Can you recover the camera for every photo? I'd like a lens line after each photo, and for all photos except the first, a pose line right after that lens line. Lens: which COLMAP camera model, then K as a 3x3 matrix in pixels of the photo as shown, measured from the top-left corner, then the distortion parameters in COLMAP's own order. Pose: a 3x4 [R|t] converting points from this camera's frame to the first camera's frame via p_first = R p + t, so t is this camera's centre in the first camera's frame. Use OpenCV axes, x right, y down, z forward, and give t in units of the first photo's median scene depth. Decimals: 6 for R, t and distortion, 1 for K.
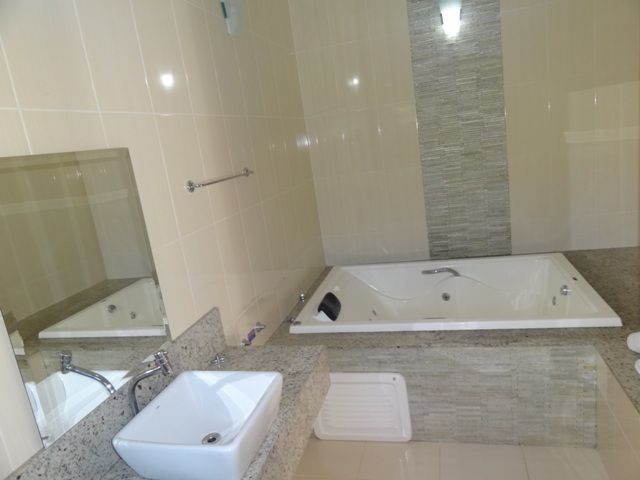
lens RADIAL K [[454.0, 0, 320.0], [0, 454.0, 239.4], [0, 0, 1]] dist [-0.003405, -0.001319]
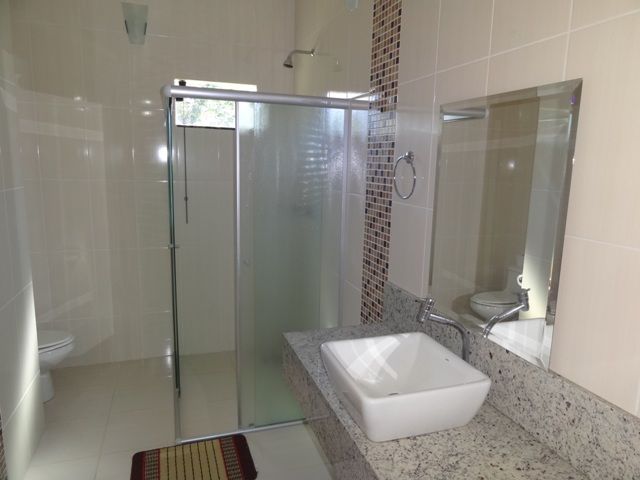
lens RADIAL K [[454.0, 0, 319.1], [0, 454.0, 239.1], [0, 0, 1]] dist [-0.003405, -0.001319]
pose [[-0.811372, 0.227721, -0.538348, 0.317242], [-0.038369, 0.898258, 0.437790, -0.267595], [0.583269, 0.375866, -0.720084, 1.349432]]
